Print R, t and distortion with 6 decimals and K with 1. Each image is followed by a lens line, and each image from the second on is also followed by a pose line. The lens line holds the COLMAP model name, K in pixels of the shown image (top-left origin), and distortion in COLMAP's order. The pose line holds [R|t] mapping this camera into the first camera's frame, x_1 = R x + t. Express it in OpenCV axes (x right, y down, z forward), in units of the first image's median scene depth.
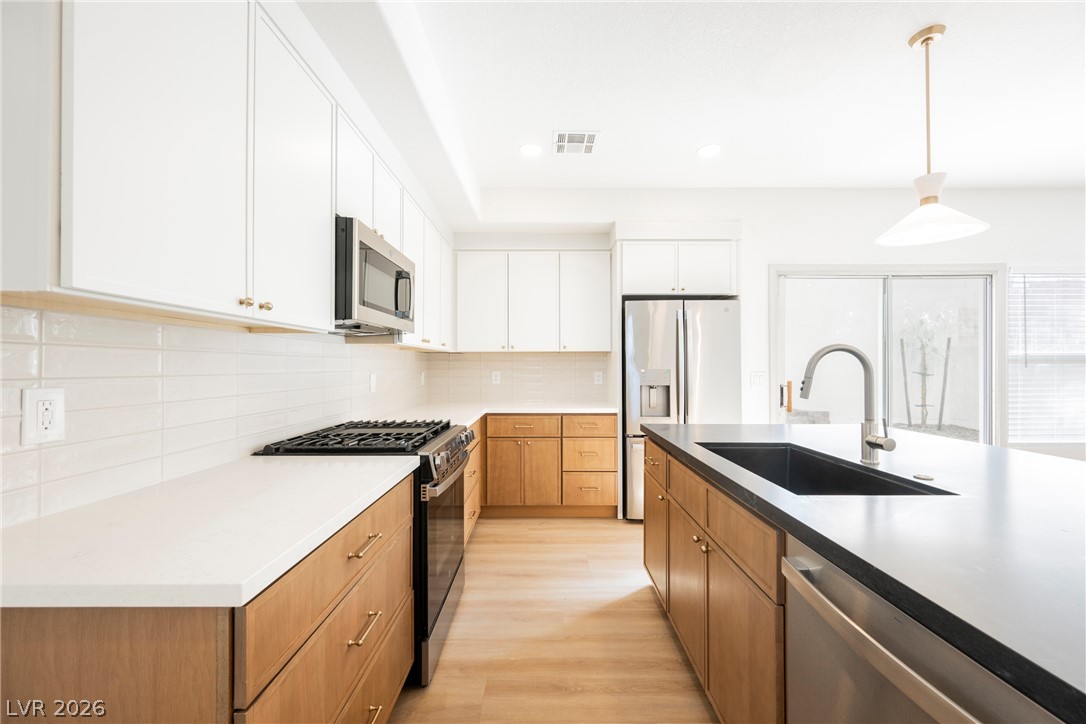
lens RADIAL K [[423.7, 0, 544.6], [0, 423.7, 362.7], [0, 0, 1]] dist [-0.000560, 0.000408]
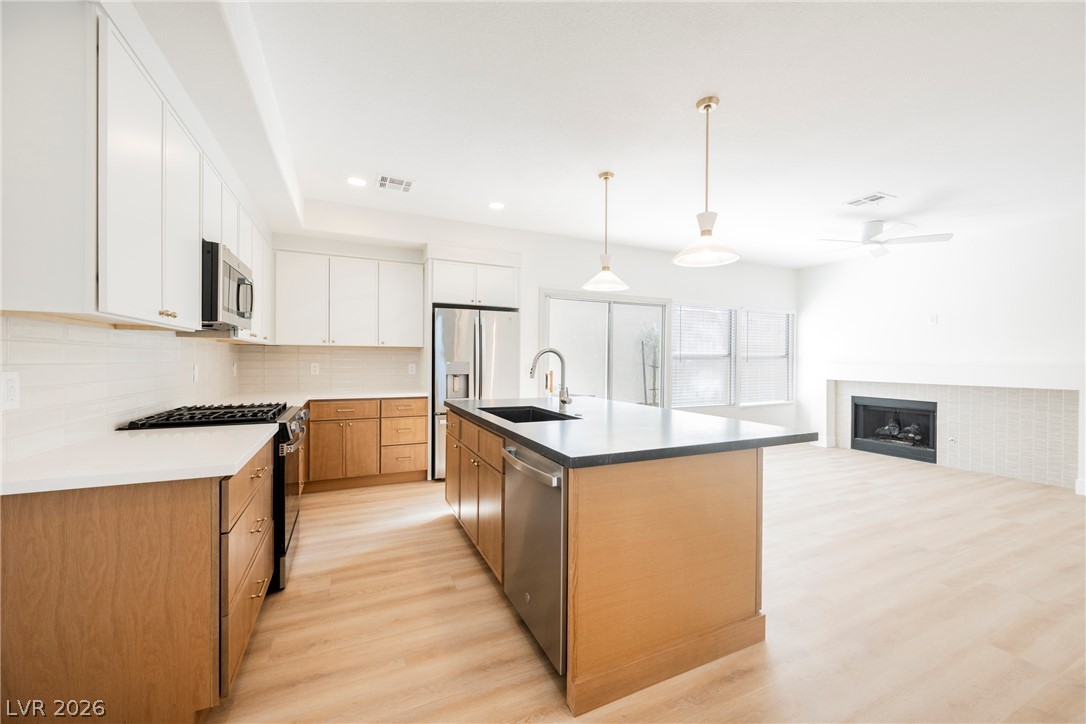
lens RADIAL K [[423.7, 0, 546.5], [0, 423.7, 362.2], [0, 0, 1]] dist [-0.000560, 0.000408]
pose [[0.906005, 0.005531, 0.423231, -0.057828], [-0.011766, 0.999857, 0.012122, -0.003397], [-0.423104, -0.015962, 0.905941, -0.391032]]
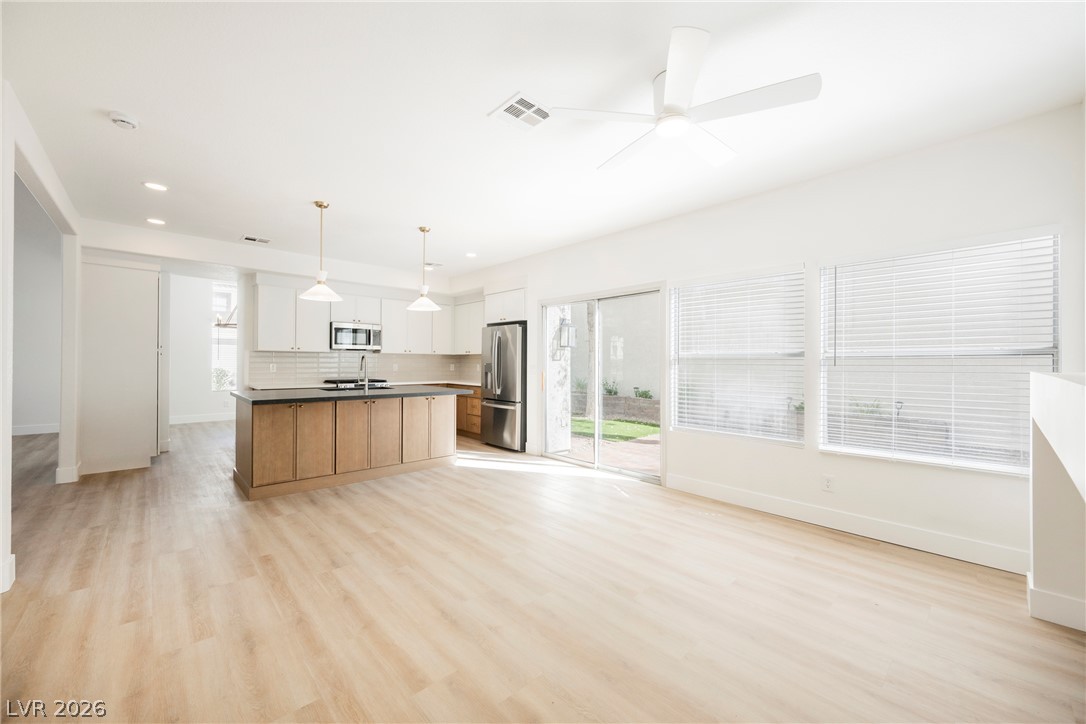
lens RADIAL K [[423.7, 0, 543.7], [0, 423.7, 361.0], [0, 0, 1]] dist [-0.000560, 0.000408]
pose [[0.678044, 0.004215, -0.735009, 2.415484], [-0.001826, 0.999990, 0.004050, -0.004997], [0.735019, -0.001404, 0.678045, -0.129175]]
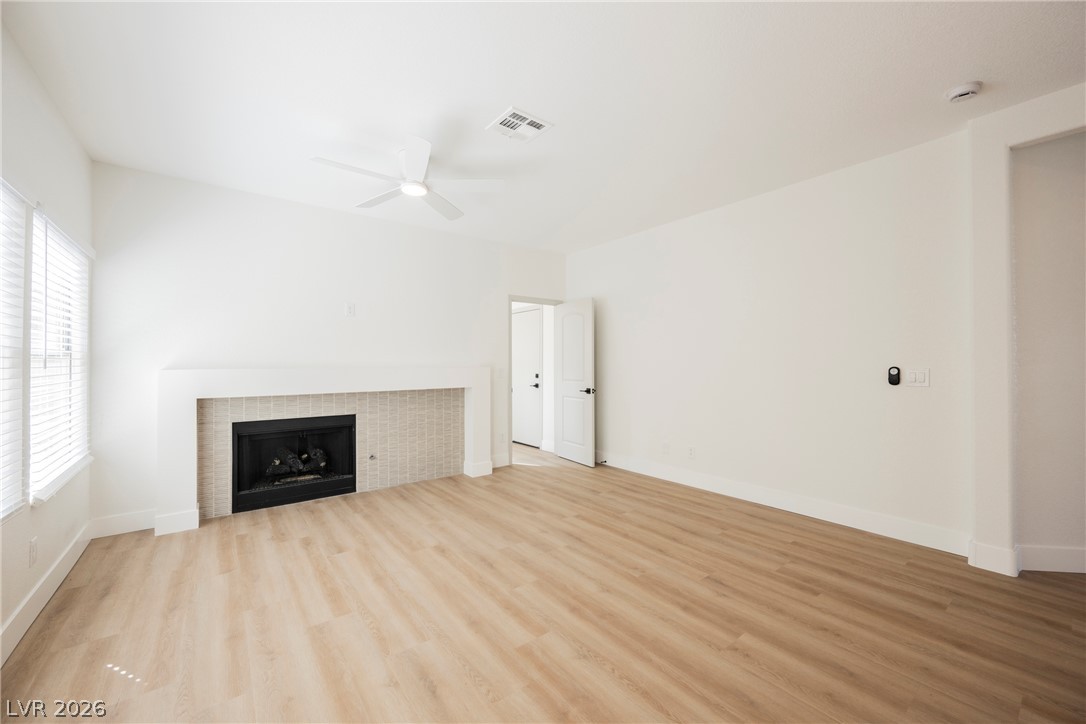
lens RADIAL K [[423.7, 0, 544.2], [0, 423.7, 362.9], [0, 0, 1]] dist [-0.000560, 0.000408]
pose [[-0.605165, 0.006882, 0.796070, 0.781959], [-0.000358, 0.999960, -0.008917, 0.008280], [-0.796100, -0.005682, -0.605138, 1.091508]]
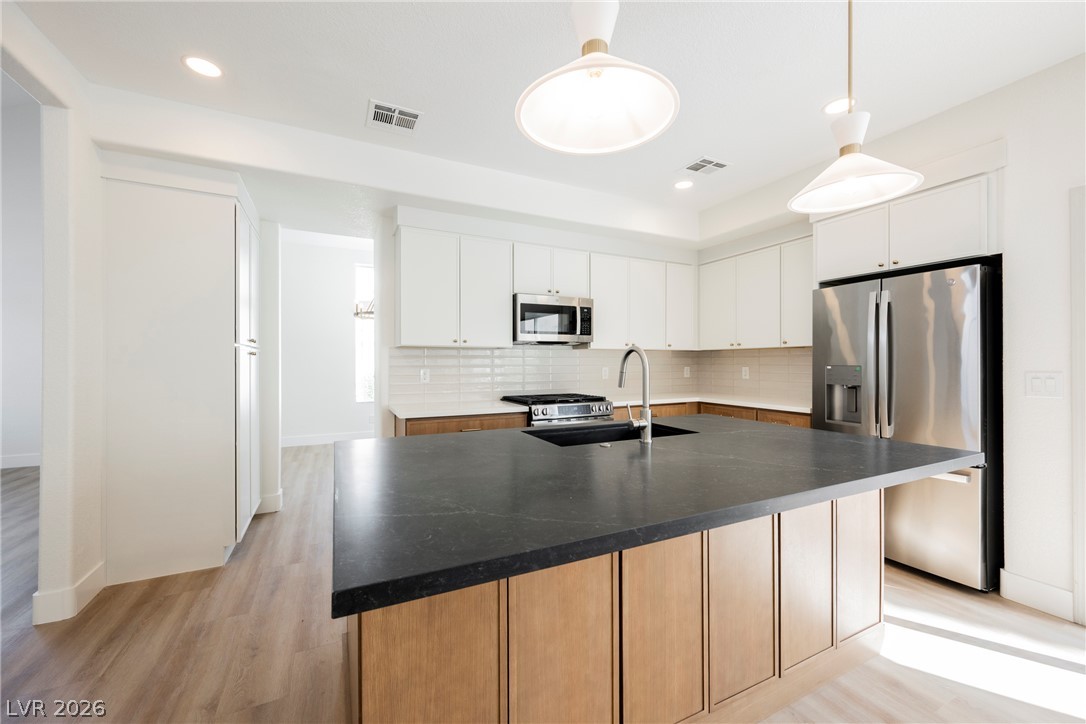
lens RADIAL K [[423.7, 0, 542.7], [0, 423.7, 360.2], [0, 0, 1]] dist [-0.000560, 0.000408]
pose [[0.436929, -0.003674, -0.899488, 1.008210], [0.008626, 0.999963, 0.000106, -0.001863], [0.899455, -0.007805, 0.436944, 0.115367]]
